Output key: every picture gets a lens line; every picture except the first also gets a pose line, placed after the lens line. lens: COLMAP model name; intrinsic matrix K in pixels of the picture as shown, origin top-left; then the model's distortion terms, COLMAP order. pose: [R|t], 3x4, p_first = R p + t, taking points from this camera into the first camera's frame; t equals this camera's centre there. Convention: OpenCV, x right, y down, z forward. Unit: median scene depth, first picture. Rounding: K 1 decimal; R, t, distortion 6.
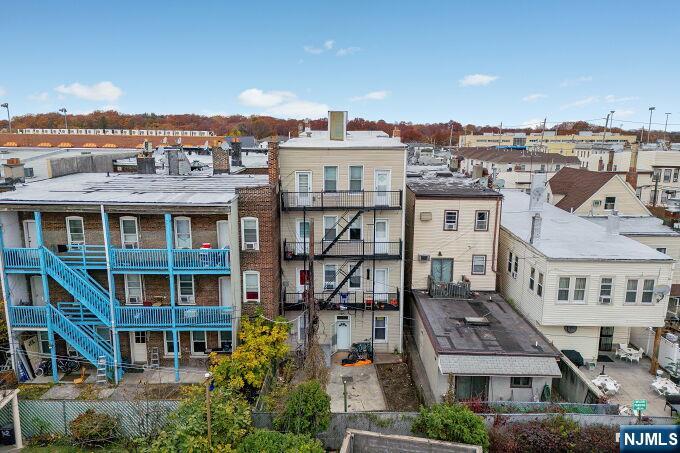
lens RADIAL K [[511.1, 0, 340.0], [0, 511.1, 226.5], [0, 0, 1]] dist [0.014215, -0.006365]
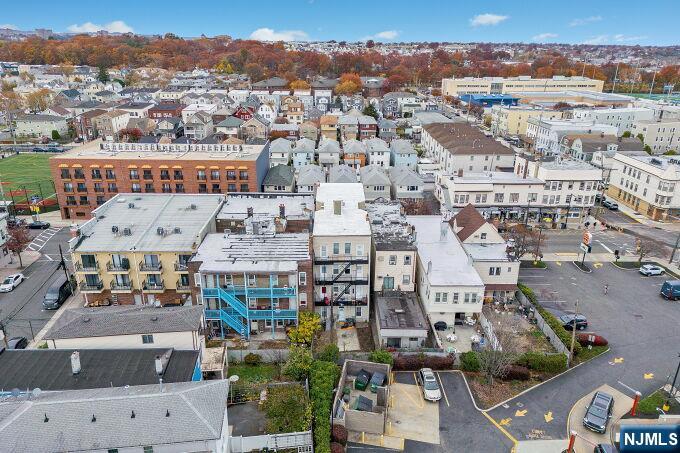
lens RADIAL K [[511.1, 0, 340.0], [0, 511.1, 226.5], [0, 0, 1]] dist [0.014215, -0.006365]
pose [[0.999778, -0.007075, 0.019826, -0.044593], [0.003788, 0.986921, 0.161160, -0.538602], [-0.020707, -0.161049, 0.986729, -1.151647]]
